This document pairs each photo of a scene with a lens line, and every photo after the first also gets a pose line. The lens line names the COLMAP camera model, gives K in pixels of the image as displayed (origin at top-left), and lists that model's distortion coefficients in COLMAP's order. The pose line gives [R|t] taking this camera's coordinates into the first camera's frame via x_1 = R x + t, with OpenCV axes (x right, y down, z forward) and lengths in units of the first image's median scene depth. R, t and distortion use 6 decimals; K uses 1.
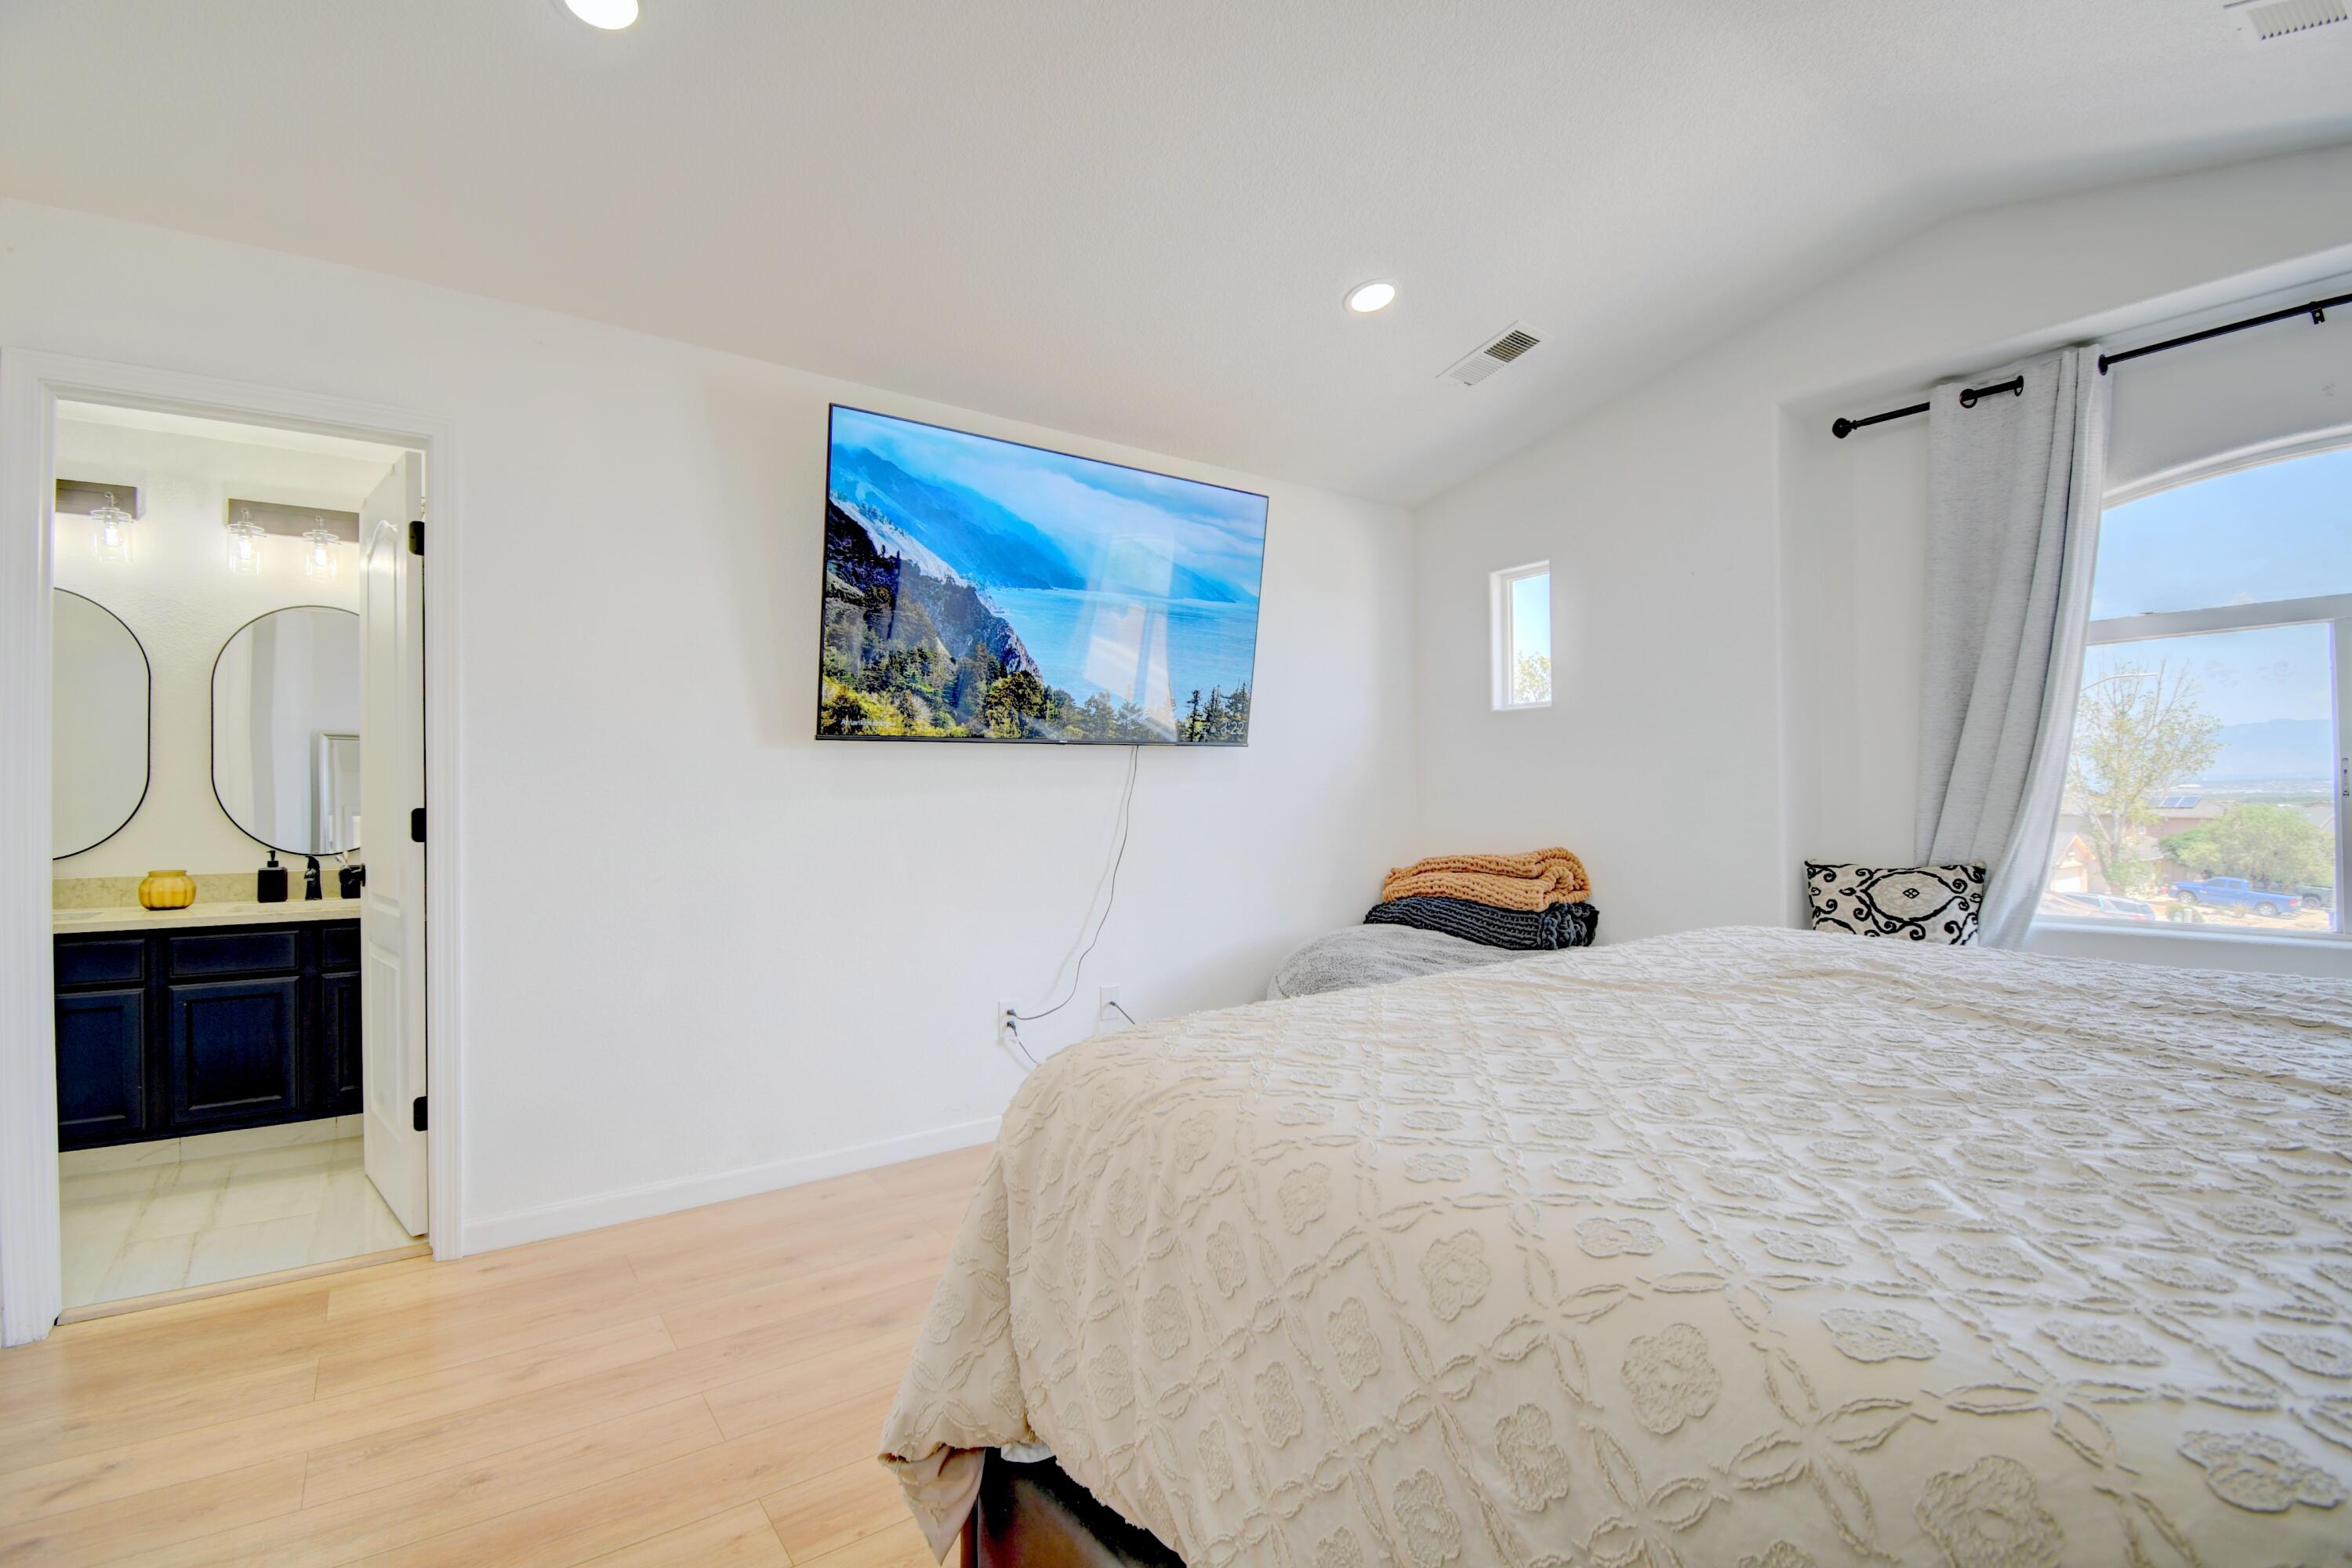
lens RADIAL K [[1054.2, 0, 1180.8], [0, 1054.2, 790.0], [0, 0, 1]] dist [-0.003641, -0.005639]
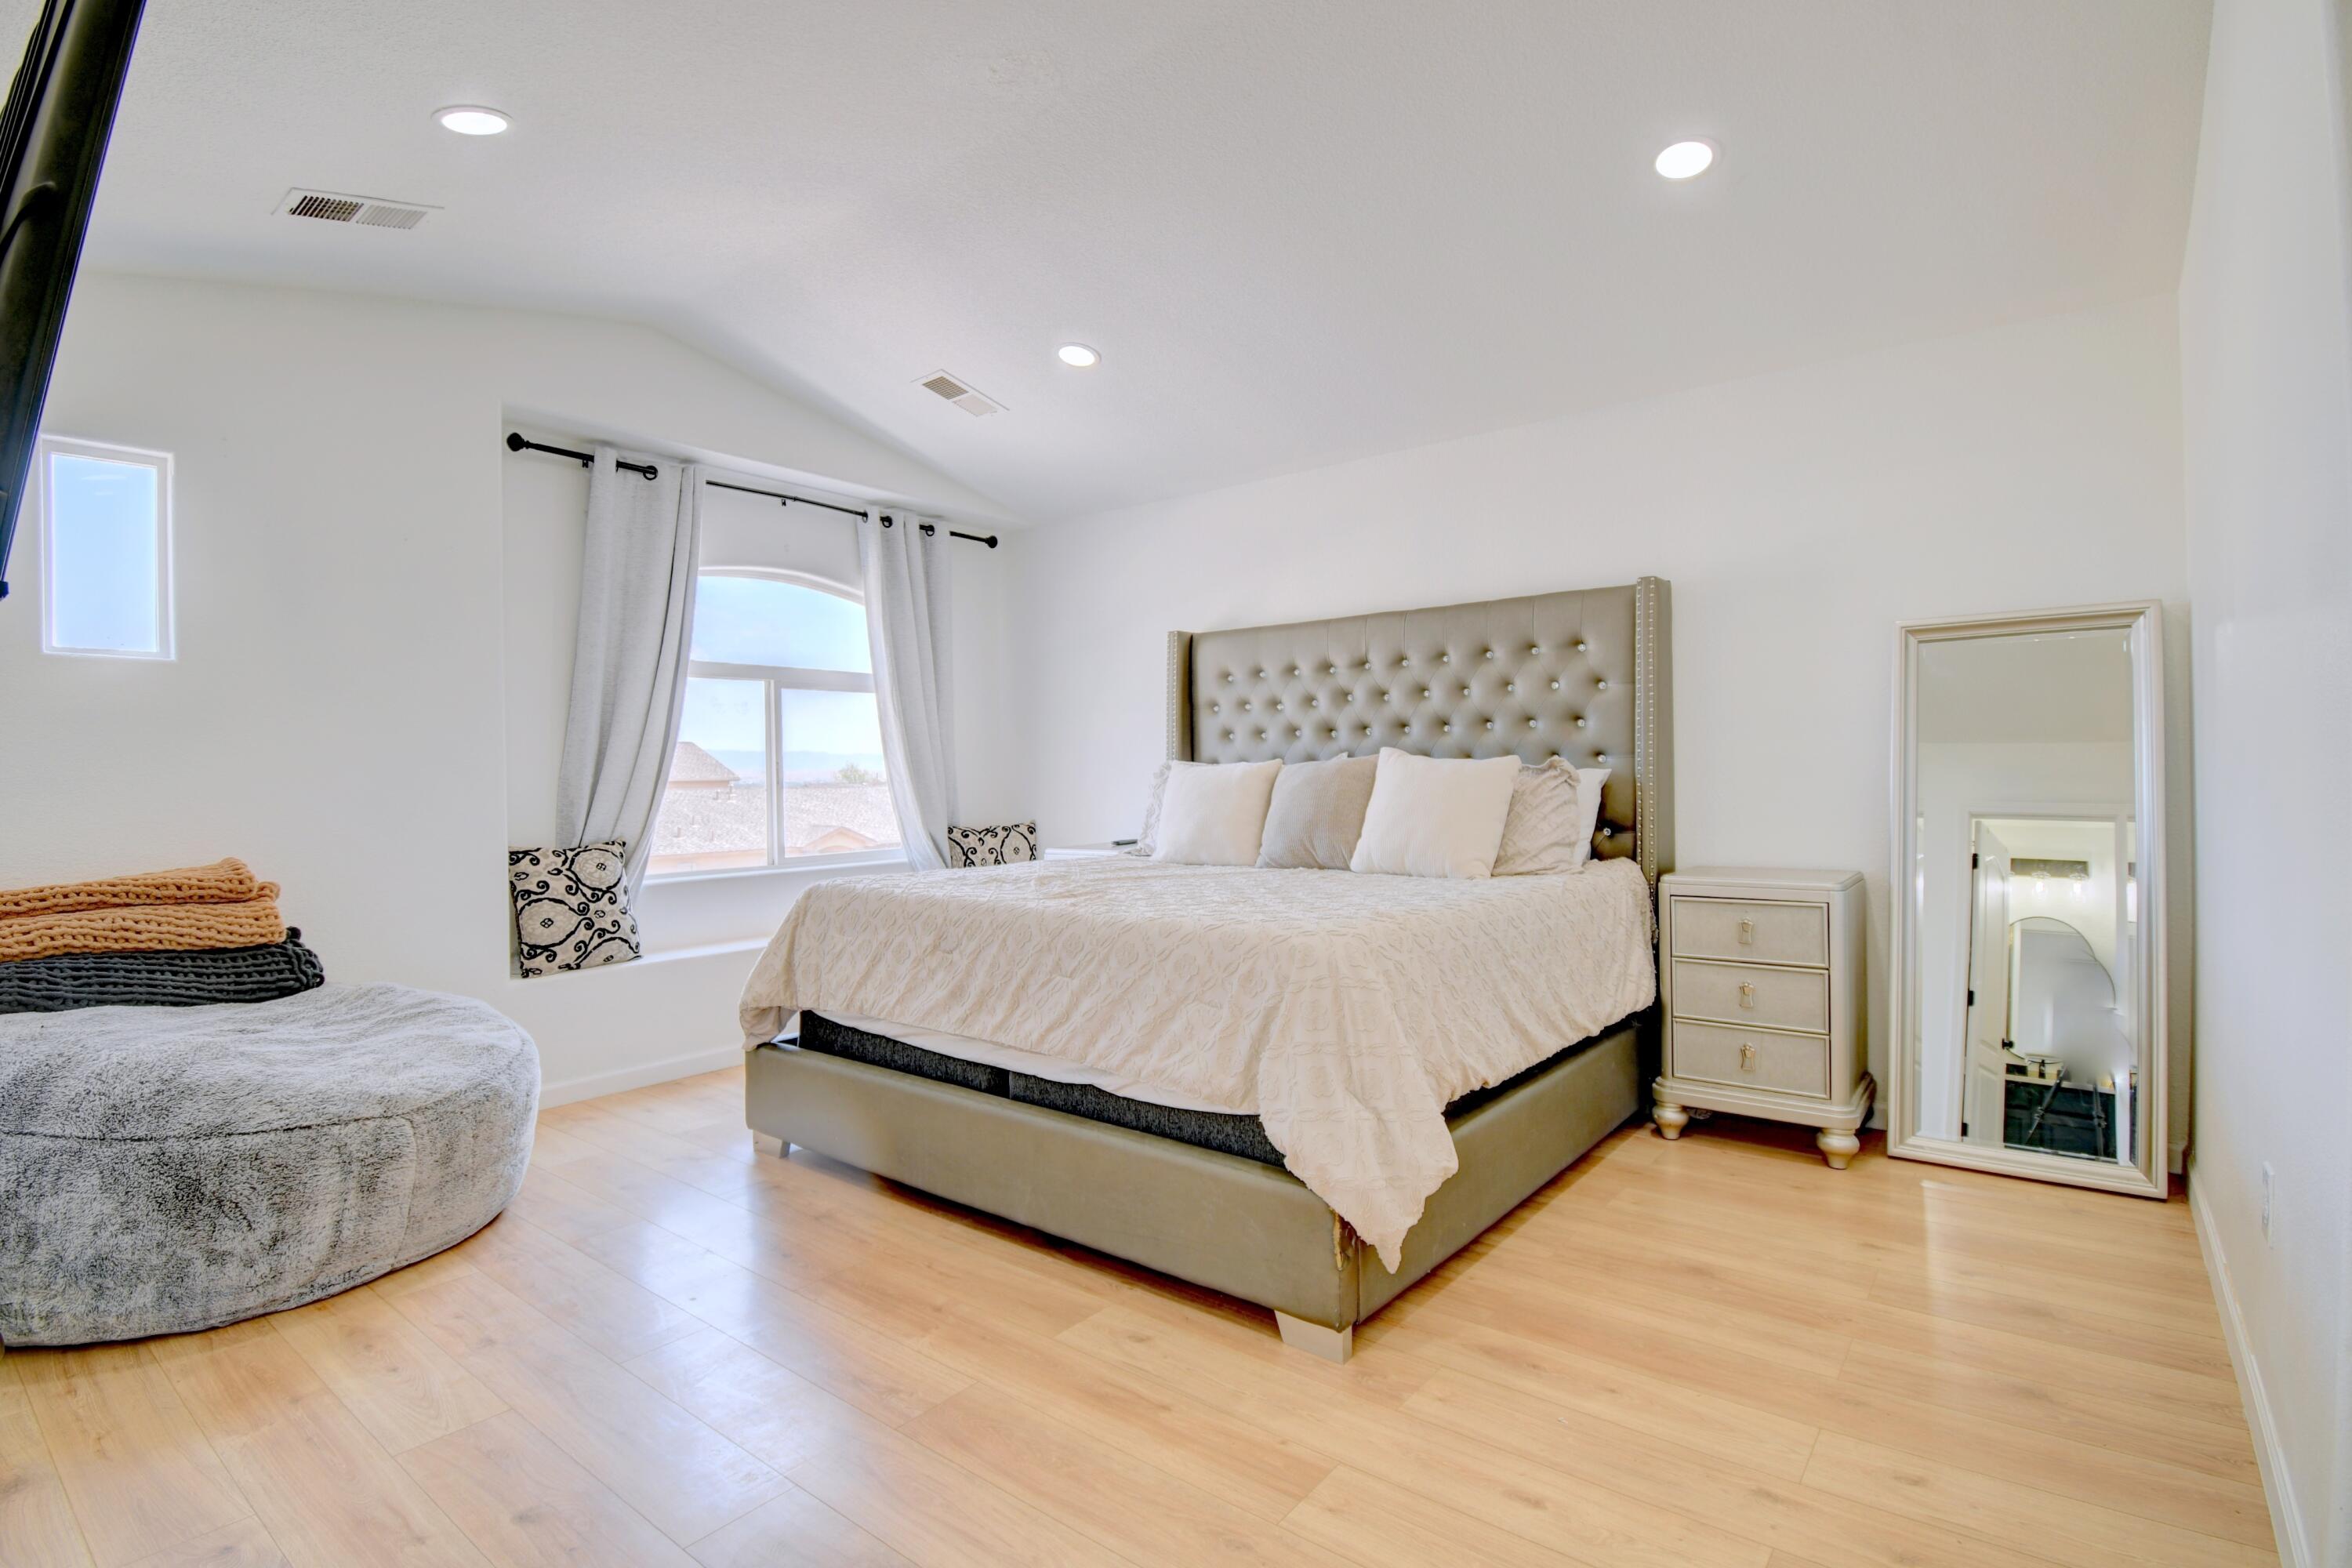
lens RADIAL K [[1118.1, 0, 1176.7], [0, 1118.1, 785.8], [0, 0, 1]] dist [-0.000831, -0.000051]
pose [[-0.253193, -0.002311, 0.967413, -0.676888], [0.001438, 0.999995, 0.002766, 0.003725], [-0.967415, 0.002091, -0.253189, 0.670578]]
